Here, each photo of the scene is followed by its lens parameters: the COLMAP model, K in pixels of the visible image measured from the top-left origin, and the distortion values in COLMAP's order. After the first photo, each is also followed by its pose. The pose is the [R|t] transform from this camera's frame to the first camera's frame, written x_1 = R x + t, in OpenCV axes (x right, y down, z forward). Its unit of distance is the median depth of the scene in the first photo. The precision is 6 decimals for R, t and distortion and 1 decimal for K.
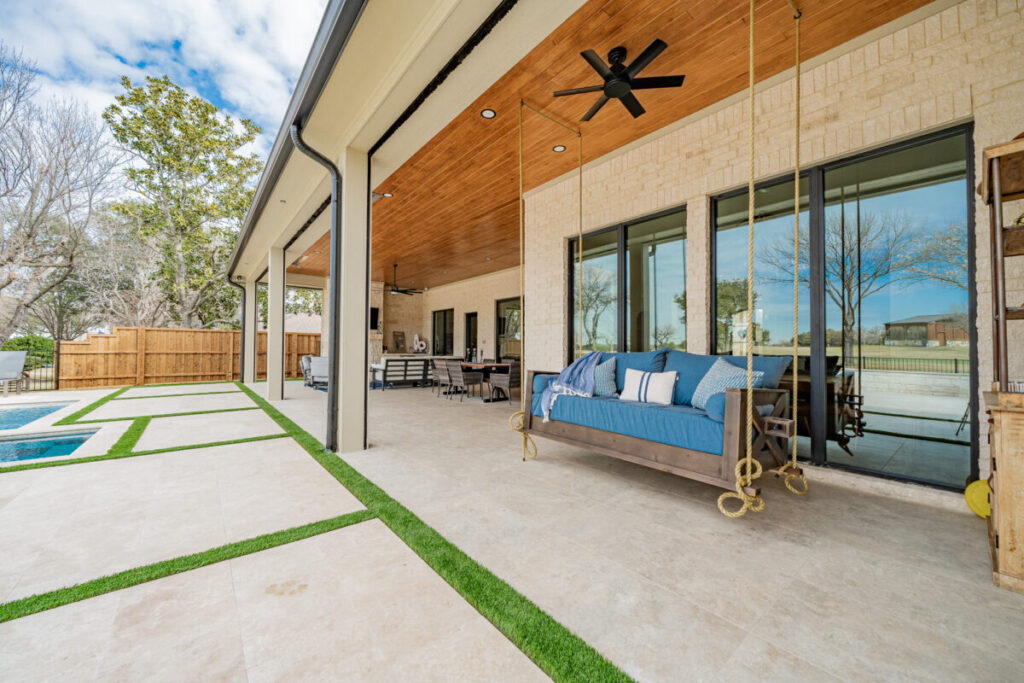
lens RADIAL K [[381.2, 0, 512.0], [0, 381.2, 341.5], [0, 0, 1]] dist [-0.000657, -0.000148]
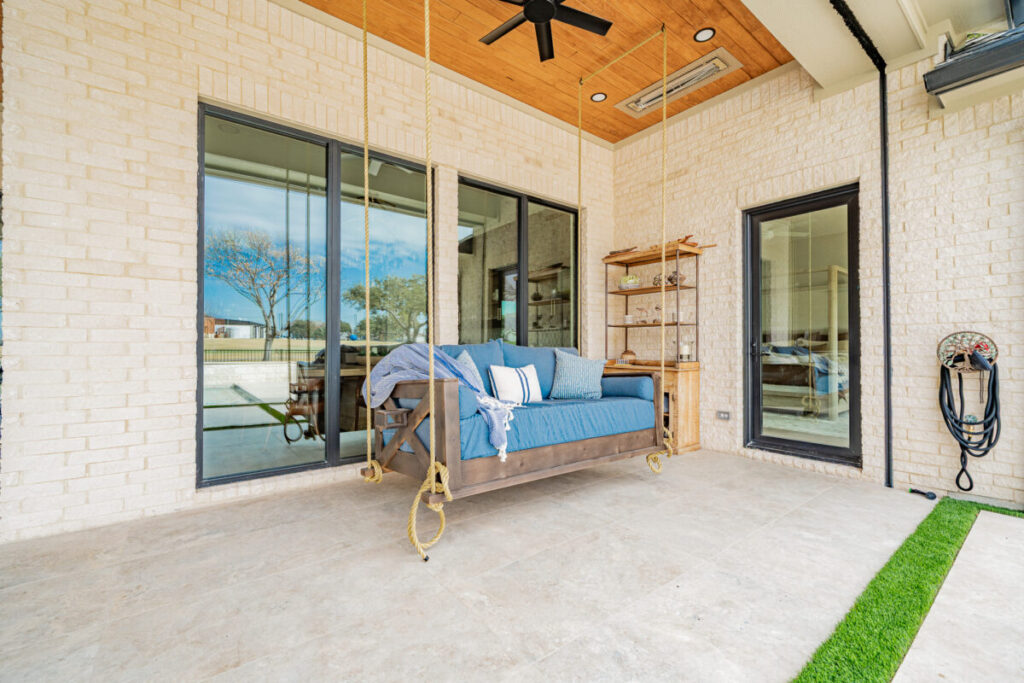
lens RADIAL K [[427.2, 0, 512.0], [0, 427.2, 341.5], [0, 0, 1]] dist [-0.000338, 0.000010]
pose [[0.040711, 0.007768, 0.999141, -0.471631], [-0.022495, 0.999723, -0.006856, 0.024053], [-0.998918, -0.022197, 0.040875, 0.781911]]
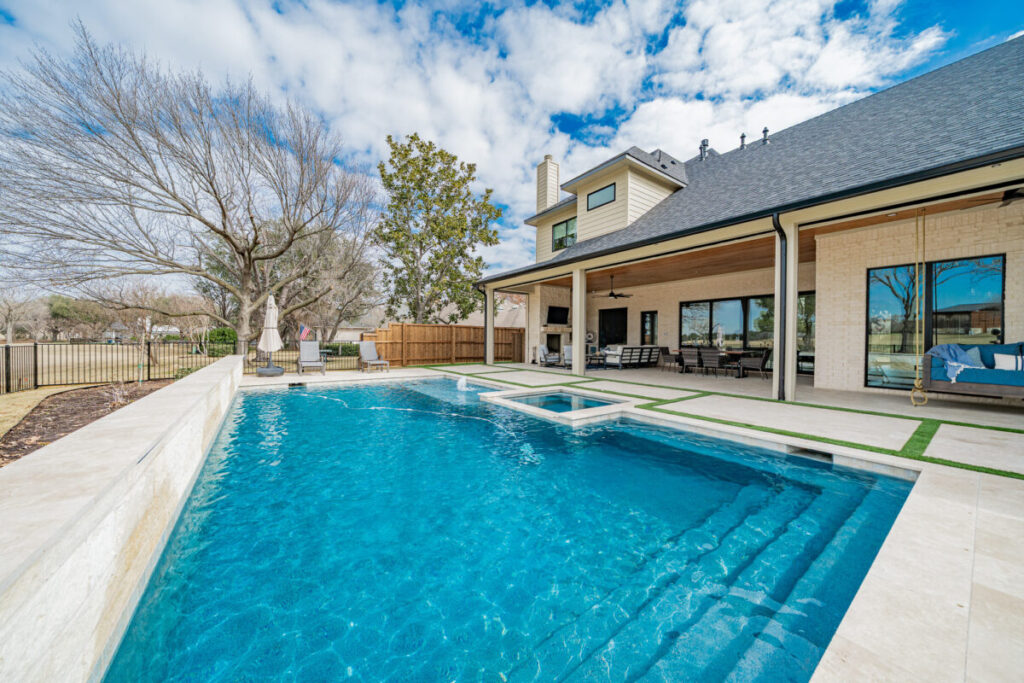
lens RADIAL K [[346.6, 0, 512.0], [0, 346.6, 341.5], [0, 0, 1]] dist [-0.001617, -0.000072]
pose [[0.998025, 0.000833, -0.062820, -1.557471], [0.001136, 0.999510, 0.031295, -0.033002], [0.062815, -0.031305, 0.997534, -0.623449]]
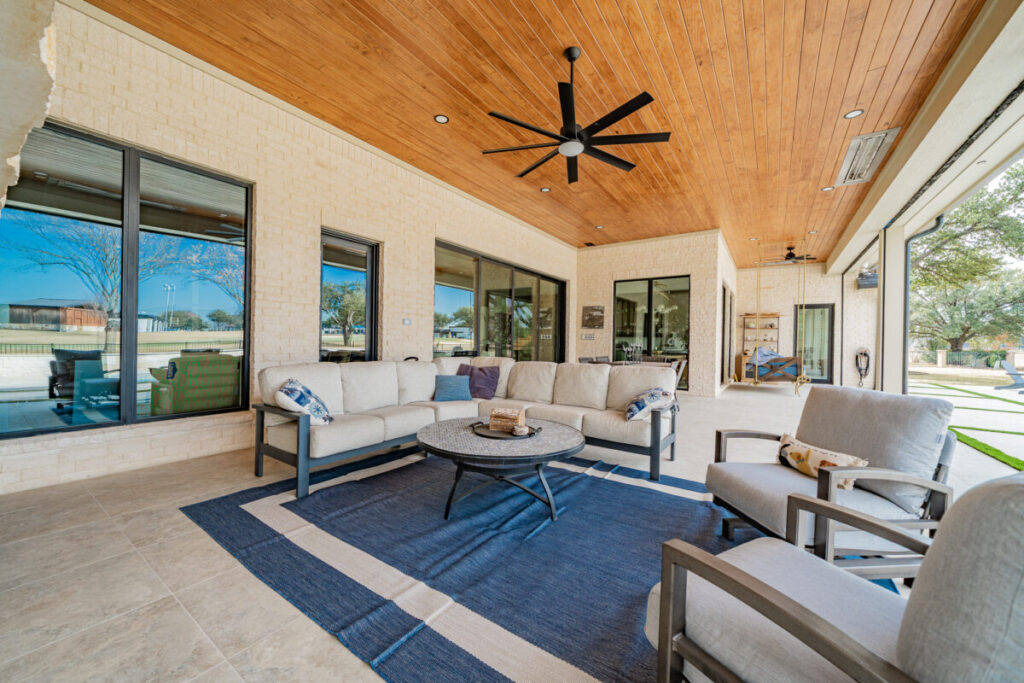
lens RADIAL K [[381.2, 0, 512.0], [0, 381.2, 341.5], [0, 0, 1]] dist [-0.000657, -0.000148]
pose [[-0.273070, -0.001492, 0.961993, -1.532127], [-0.039203, 0.999185, -0.009578, 0.065099], [-0.961195, -0.040329, -0.272906, 2.975542]]
